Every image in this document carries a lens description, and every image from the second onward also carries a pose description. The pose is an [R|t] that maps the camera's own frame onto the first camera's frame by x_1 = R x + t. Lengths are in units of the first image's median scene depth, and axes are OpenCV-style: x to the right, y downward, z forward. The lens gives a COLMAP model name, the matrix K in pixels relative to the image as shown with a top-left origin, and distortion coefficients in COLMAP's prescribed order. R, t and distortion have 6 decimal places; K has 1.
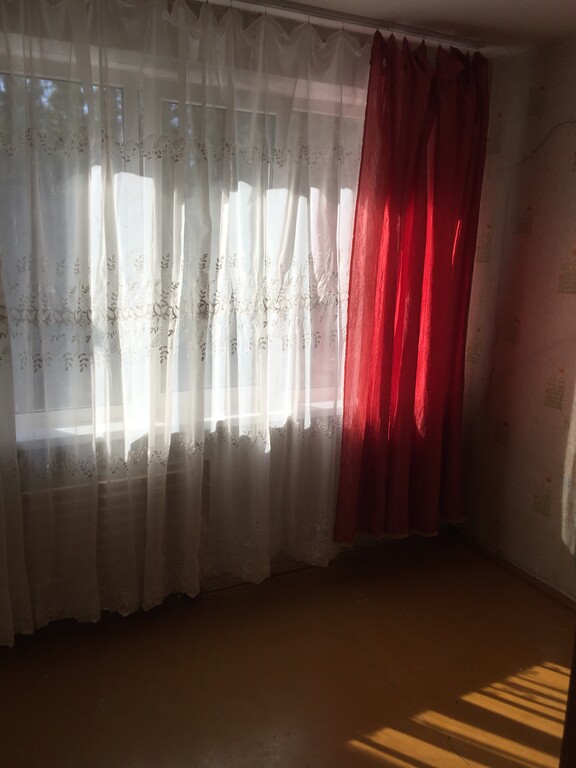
lens RADIAL K [[657.9, 0, 291.5], [0, 657.9, 384.5], [0, 0, 1]] dist [0.083102, -0.120578]
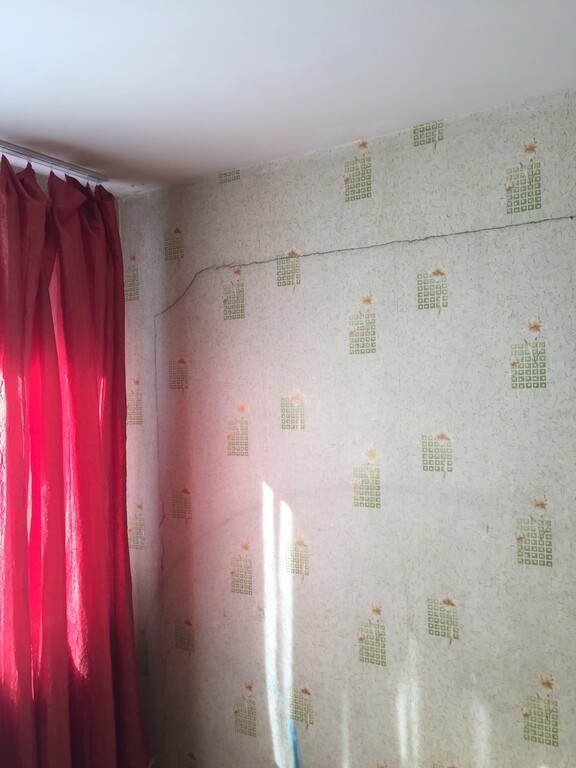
lens RADIAL K [[657.9, 0, 289.9], [0, 657.9, 383.7], [0, 0, 1]] dist [0.083102, -0.120578]
pose [[0.859600, -0.054483, 0.508055, 0.043082], [0.163361, 0.971418, -0.172224, -0.067930], [-0.484151, 0.231040, 0.843930, 0.224122]]
